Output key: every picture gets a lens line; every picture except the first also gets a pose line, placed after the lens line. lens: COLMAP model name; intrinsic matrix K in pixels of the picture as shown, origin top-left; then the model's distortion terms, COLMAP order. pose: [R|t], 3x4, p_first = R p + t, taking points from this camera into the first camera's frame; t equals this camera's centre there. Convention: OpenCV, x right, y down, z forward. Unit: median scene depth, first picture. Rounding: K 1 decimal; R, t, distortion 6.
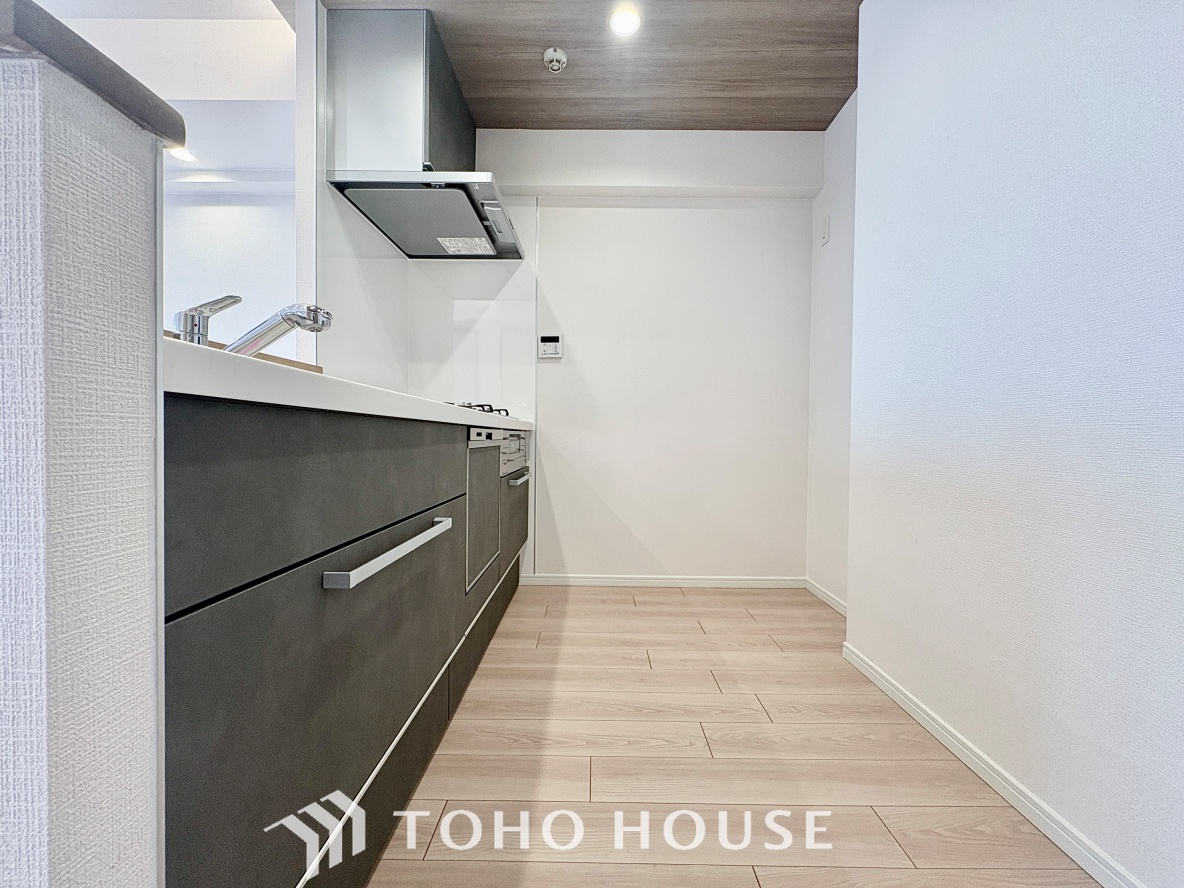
lens RADIAL K [[473.0, 0, 595.0], [0, 473.0, 436.5], [0, 0, 1]] dist [-0.000918, 0.000110]
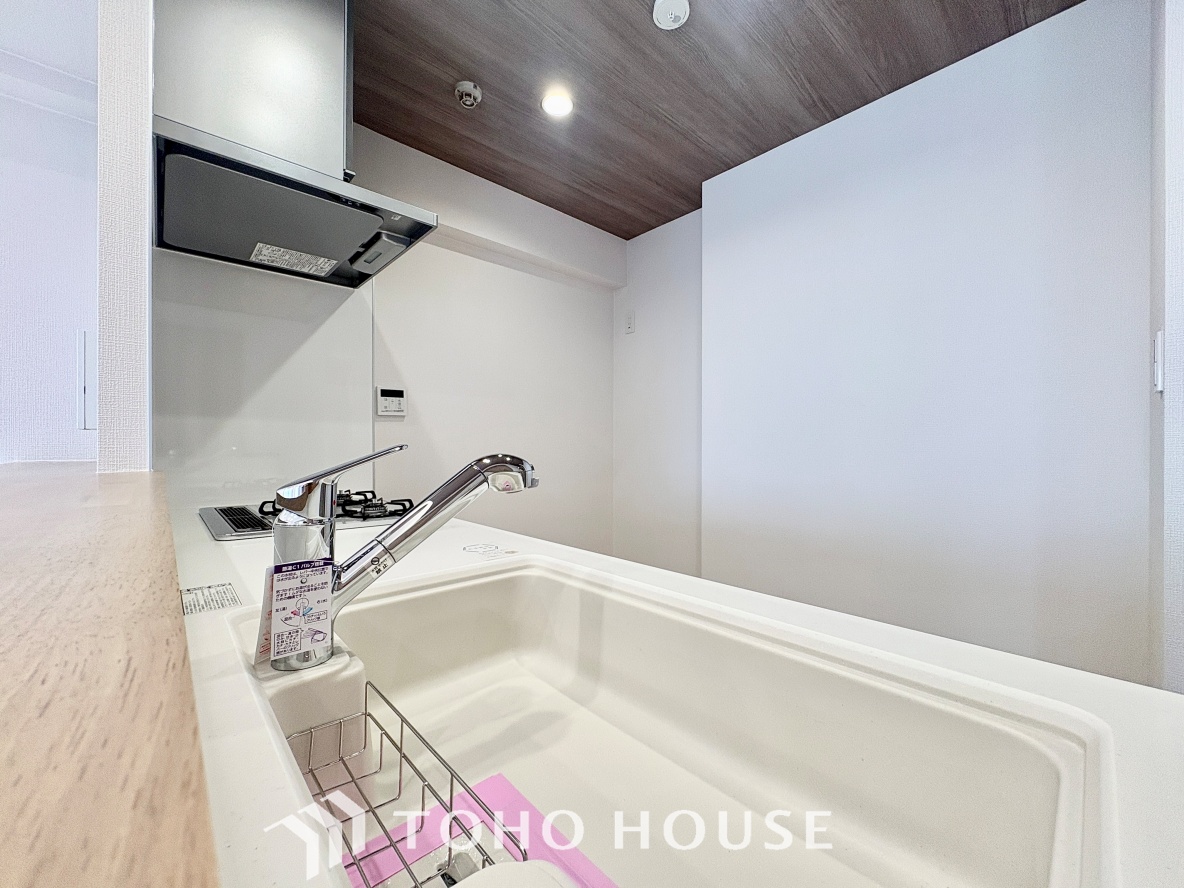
lens RADIAL K [[473.0, 0, 590.6], [0, 473.0, 439.9], [0, 0, 1]] dist [-0.000918, 0.000110]
pose [[0.732247, 0.001668, 0.681037, -0.444120], [0.003736, 0.999972, -0.006466, -0.130655], [-0.681029, 0.007279, 0.732220, 0.182797]]
